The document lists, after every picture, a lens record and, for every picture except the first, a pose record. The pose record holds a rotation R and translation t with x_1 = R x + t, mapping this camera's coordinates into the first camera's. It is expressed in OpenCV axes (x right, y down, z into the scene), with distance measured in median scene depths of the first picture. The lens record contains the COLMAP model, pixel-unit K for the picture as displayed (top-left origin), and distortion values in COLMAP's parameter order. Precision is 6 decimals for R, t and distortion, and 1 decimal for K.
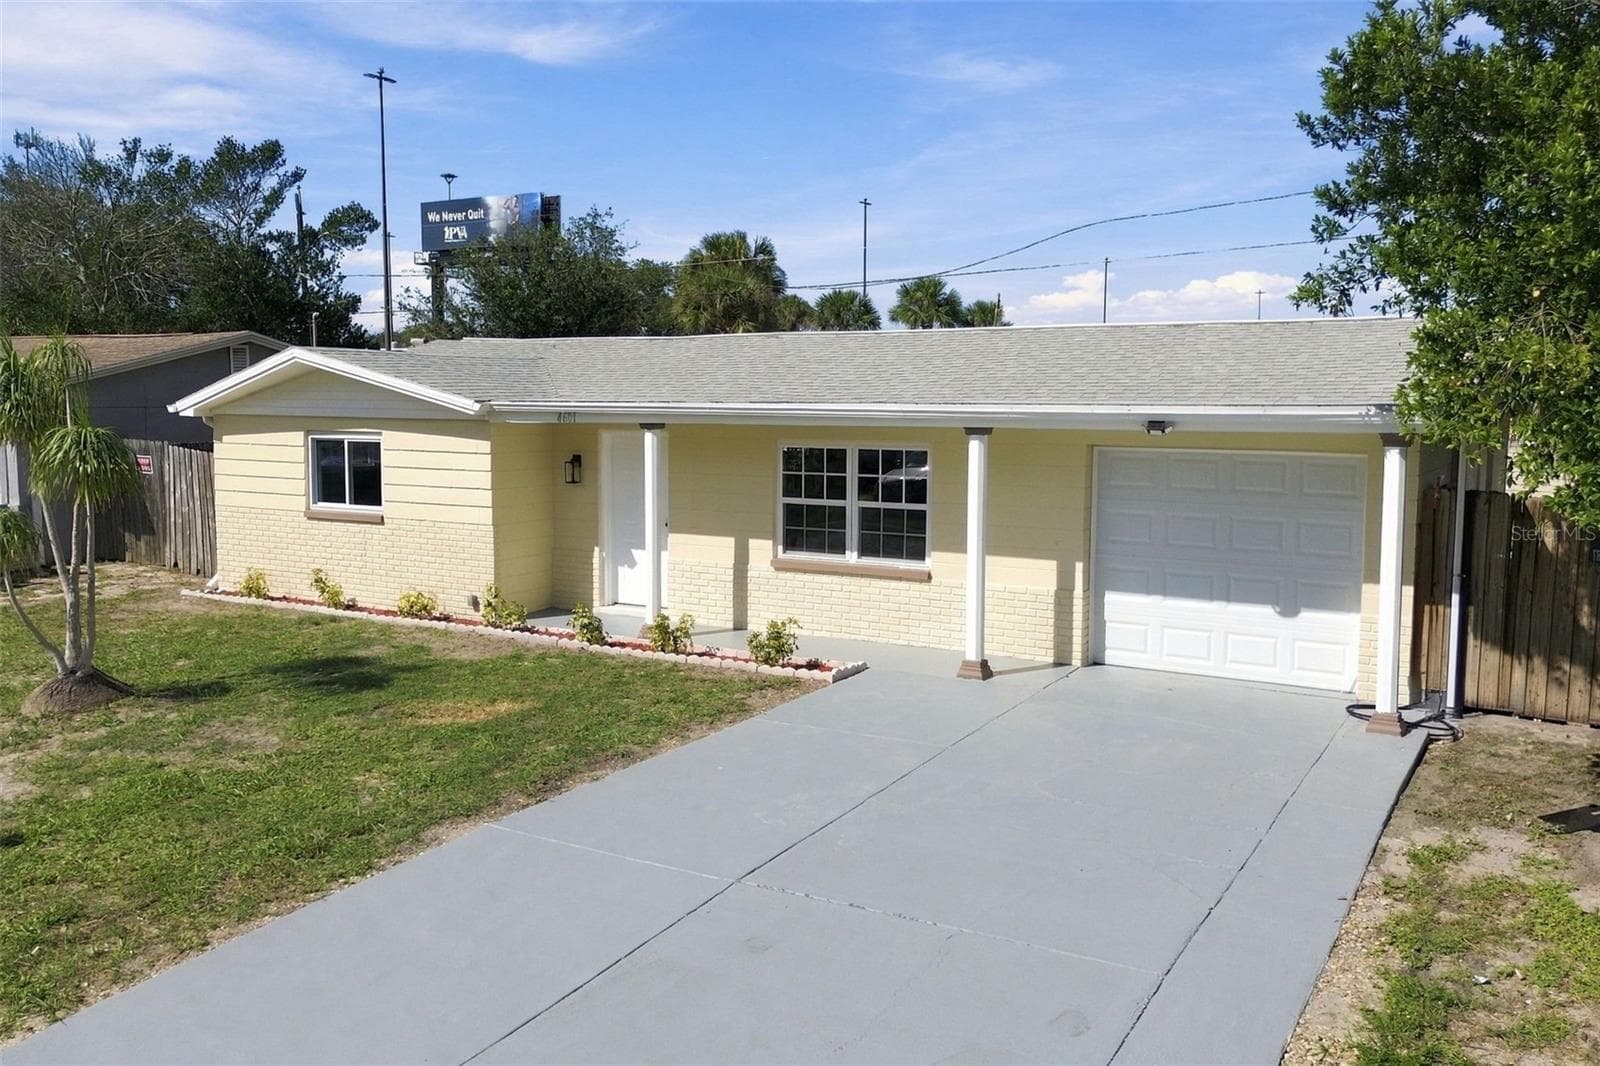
lens RADIAL K [[1358.6, 0, 790.8], [0, 1358.6, 524.5], [0, 0, 1]] dist [0.084044, -0.041186]
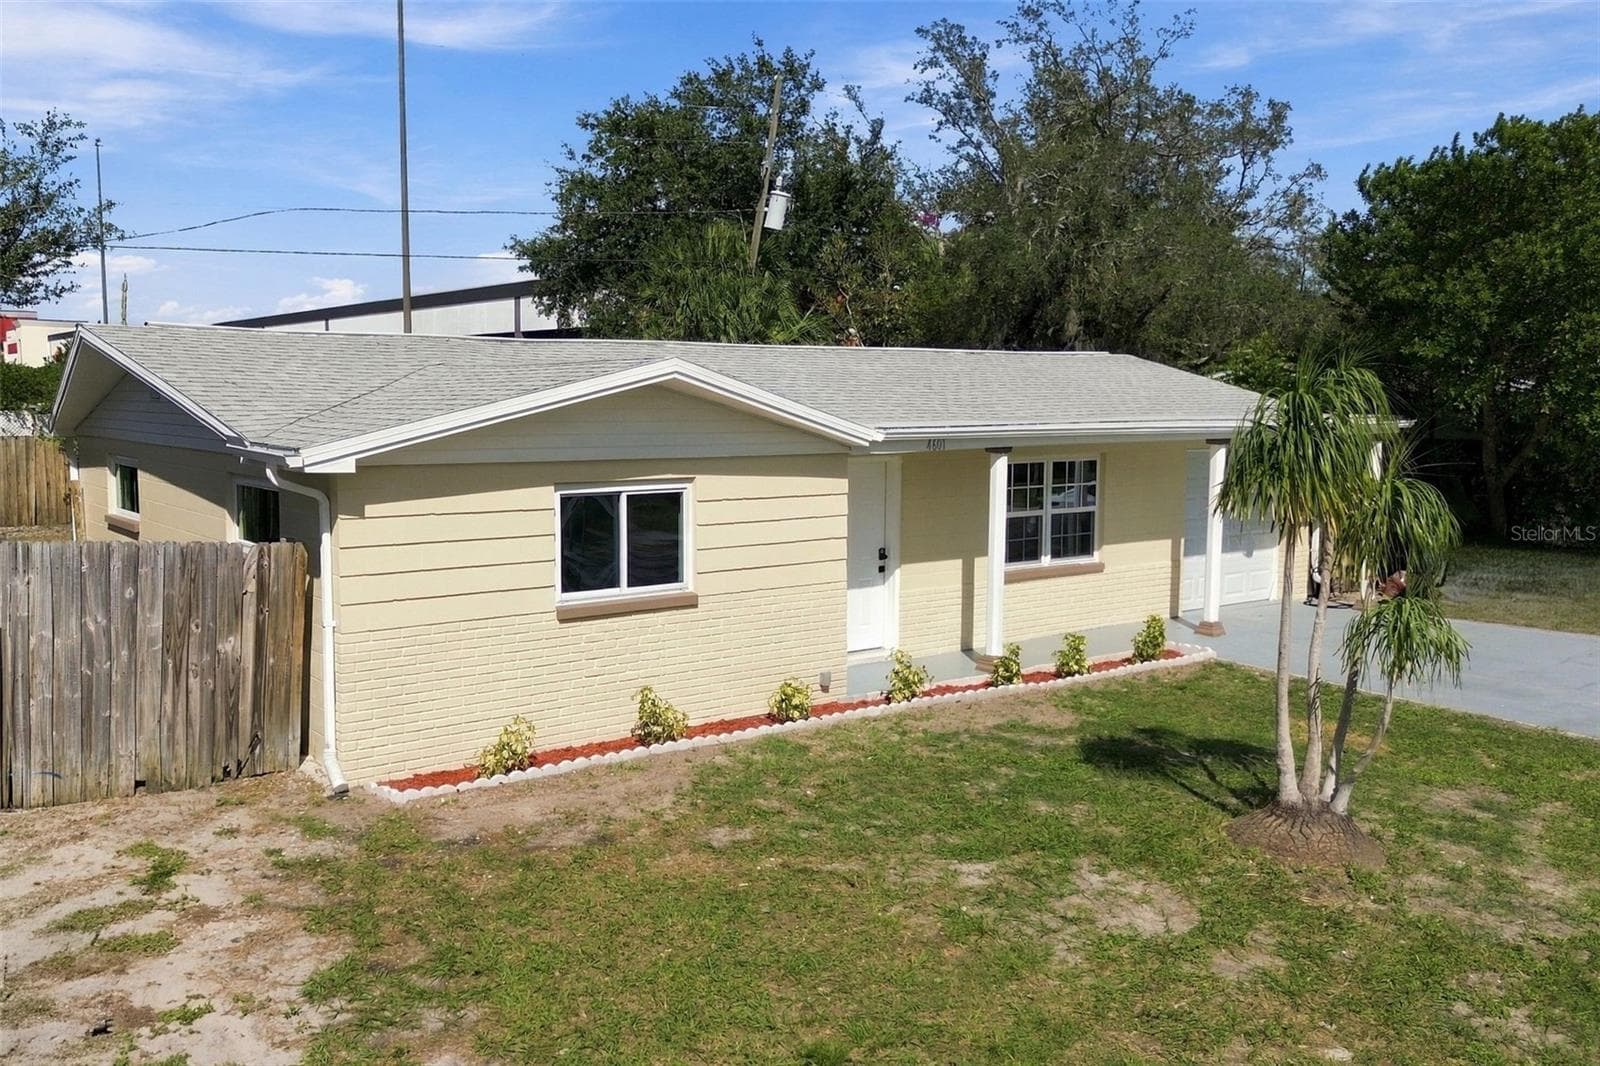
lens RADIAL K [[1358.6, 0, 723.1], [0, 1358.6, 500.1], [0, 0, 1]] dist [0.084044, -0.041186]
pose [[0.379831, -0.077955, 0.921766, -0.984727], [0.080067, 0.995474, 0.051196, -0.094474], [-0.921585, 0.054357, 0.384353, 0.753264]]
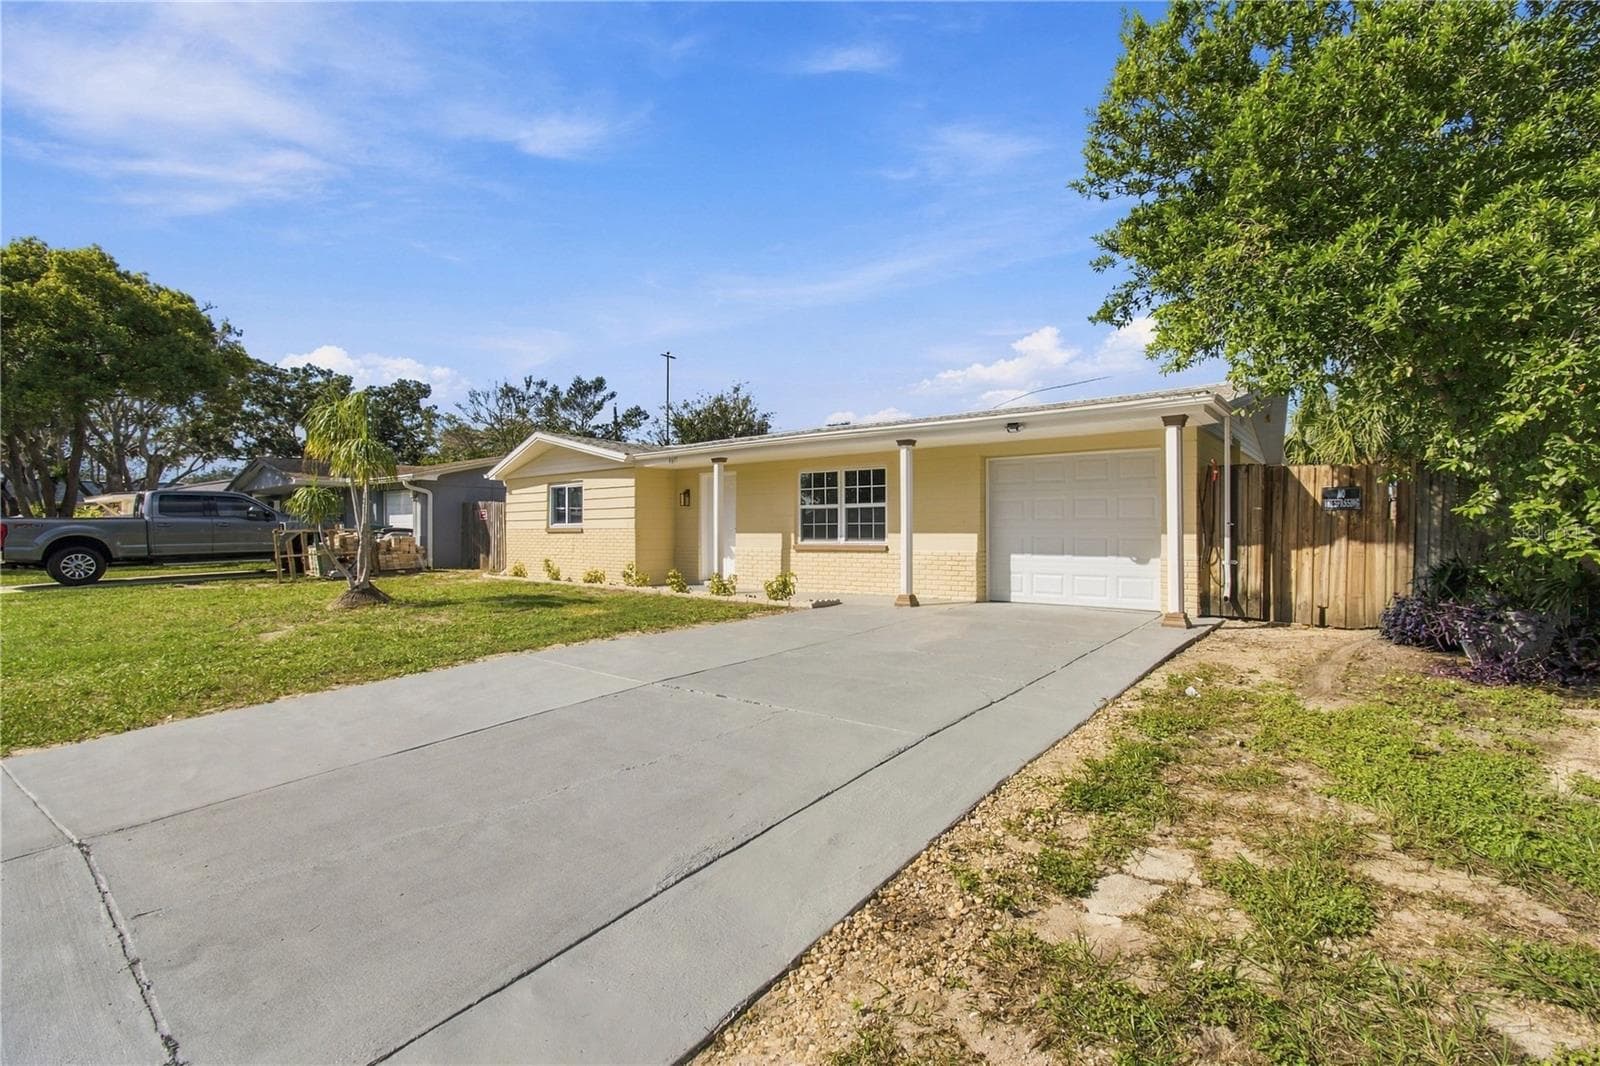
lens RADIAL K [[719.3, 0, 810.2], [0, 719.3, 546.7], [0, 0, 1]] dist [-0.003284, 0.002351]
pose [[0.992046, -0.001268, -0.125868, 0.106187], [-0.008814, 0.996795, -0.079514, 0.091400], [0.125565, 0.079991, 0.988855, 0.150416]]
